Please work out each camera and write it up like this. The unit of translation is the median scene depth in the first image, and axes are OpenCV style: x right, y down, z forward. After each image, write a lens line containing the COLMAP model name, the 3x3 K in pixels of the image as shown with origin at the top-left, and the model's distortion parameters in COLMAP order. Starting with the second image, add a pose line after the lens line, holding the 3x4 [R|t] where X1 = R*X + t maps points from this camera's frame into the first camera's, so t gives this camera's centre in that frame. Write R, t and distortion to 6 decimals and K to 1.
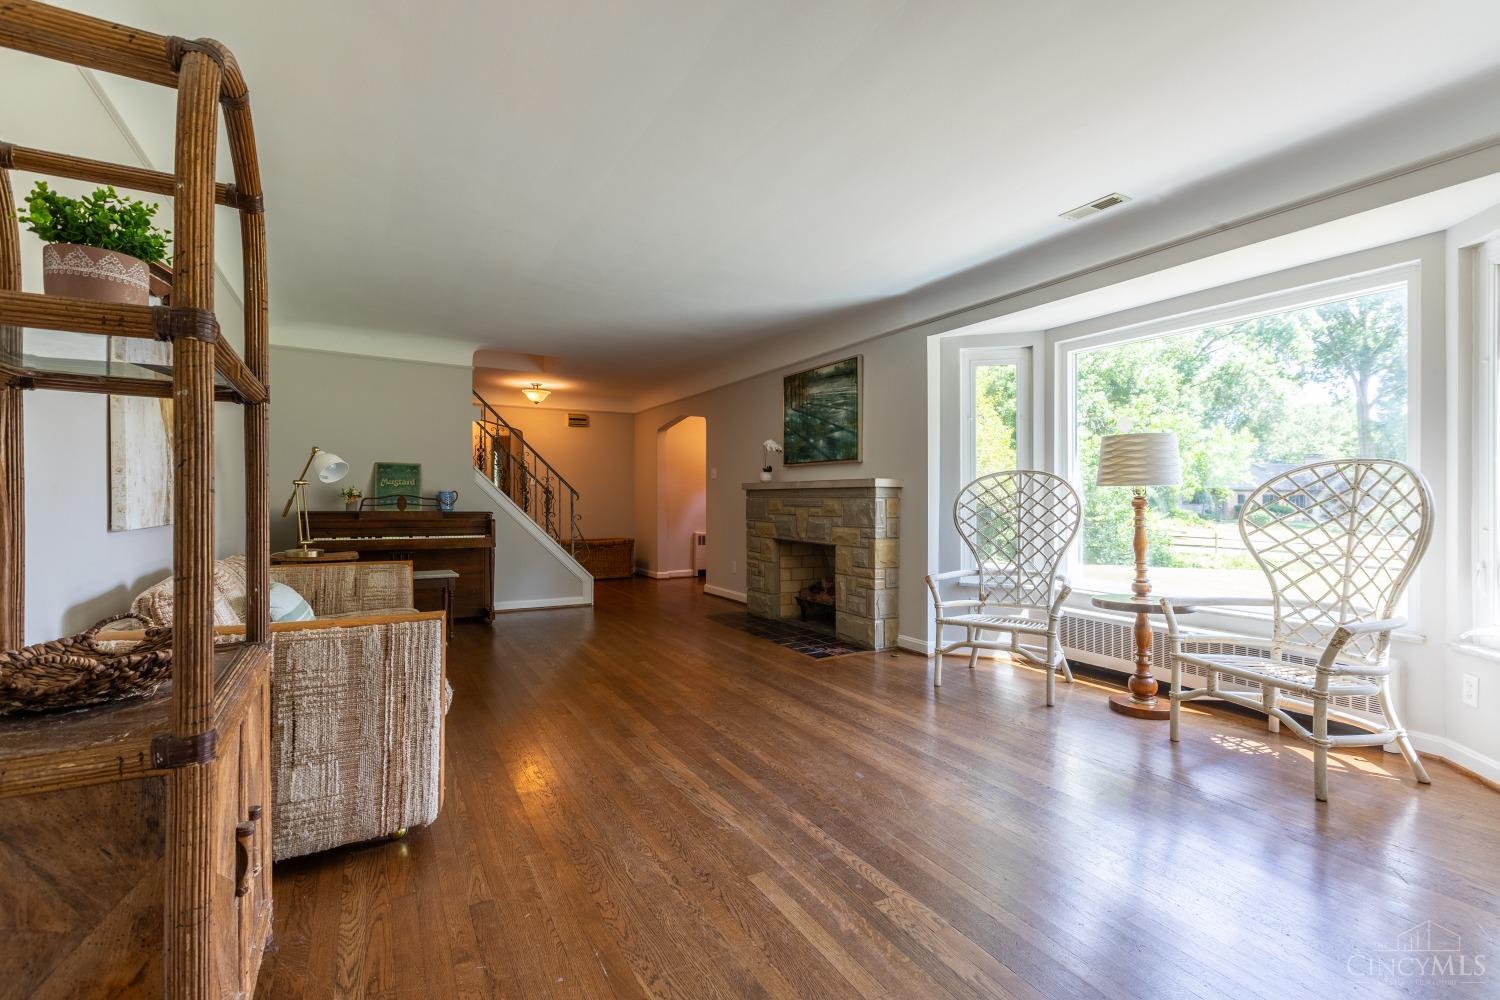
lens RADIAL K [[673.1, 0, 753.0], [0, 673.1, 495.7], [0, 0, 1]] dist [-0.000925, -0.000463]
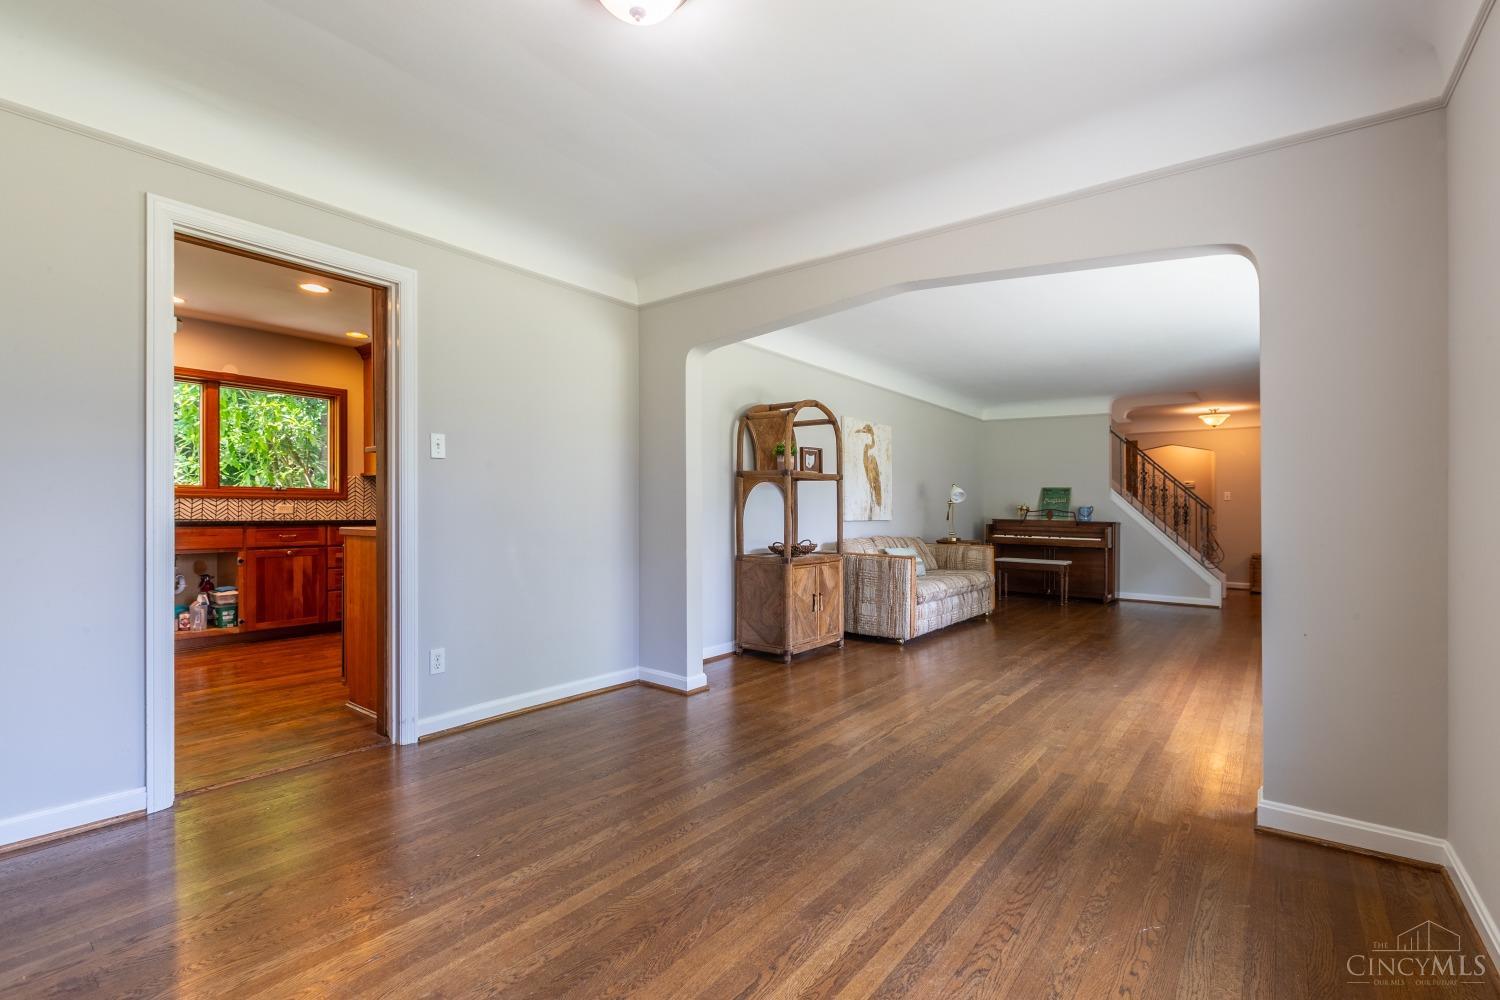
lens RADIAL K [[673.1, 0, 749.1], [0, 673.1, 504.6], [0, 0, 1]] dist [-0.000925, -0.000463]
pose [[0.383730, -0.005939, -0.923426, 0.578849], [-0.002583, 0.999969, -0.007505, 0.001591], [0.923442, 0.005265, 0.383702, -0.181333]]
